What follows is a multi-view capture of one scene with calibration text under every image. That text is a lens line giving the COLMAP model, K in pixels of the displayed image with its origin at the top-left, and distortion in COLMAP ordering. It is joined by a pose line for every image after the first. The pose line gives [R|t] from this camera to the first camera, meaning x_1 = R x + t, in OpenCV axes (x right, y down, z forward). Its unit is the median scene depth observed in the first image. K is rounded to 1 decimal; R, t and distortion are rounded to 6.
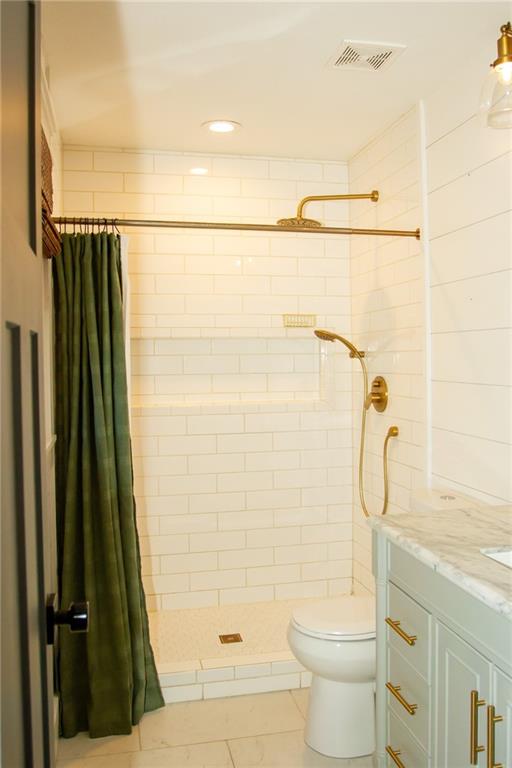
lens RADIAL K [[671.7, 0, 256.0], [0, 671.7, 384.0], [0, 0, 1]] dist [-0.000122, 0.003918]
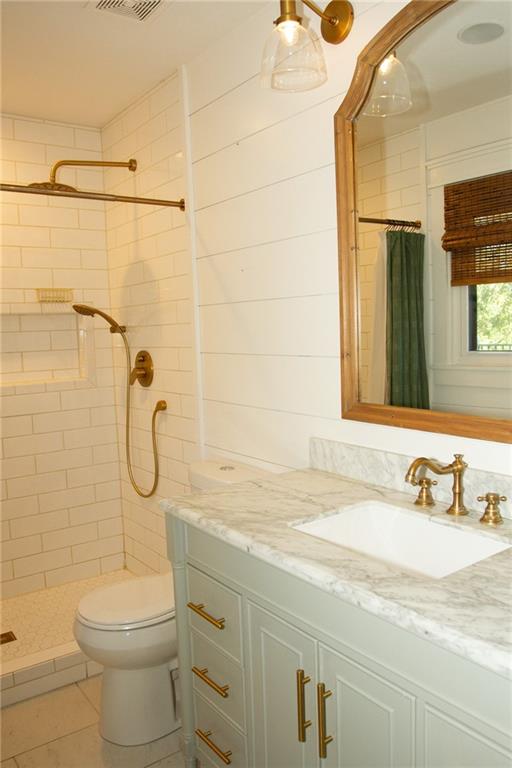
lens RADIAL K [[630.3, 0, 255.9], [0, 630.3, 389.6], [0, 0, 1]] dist [-0.079257, 0.090577]
pose [[0.921445, -0.061361, 0.383632, -0.028377], [0.041908, 0.997386, 0.058870, -0.002459], [-0.386242, -0.038168, 0.921608, 0.106110]]
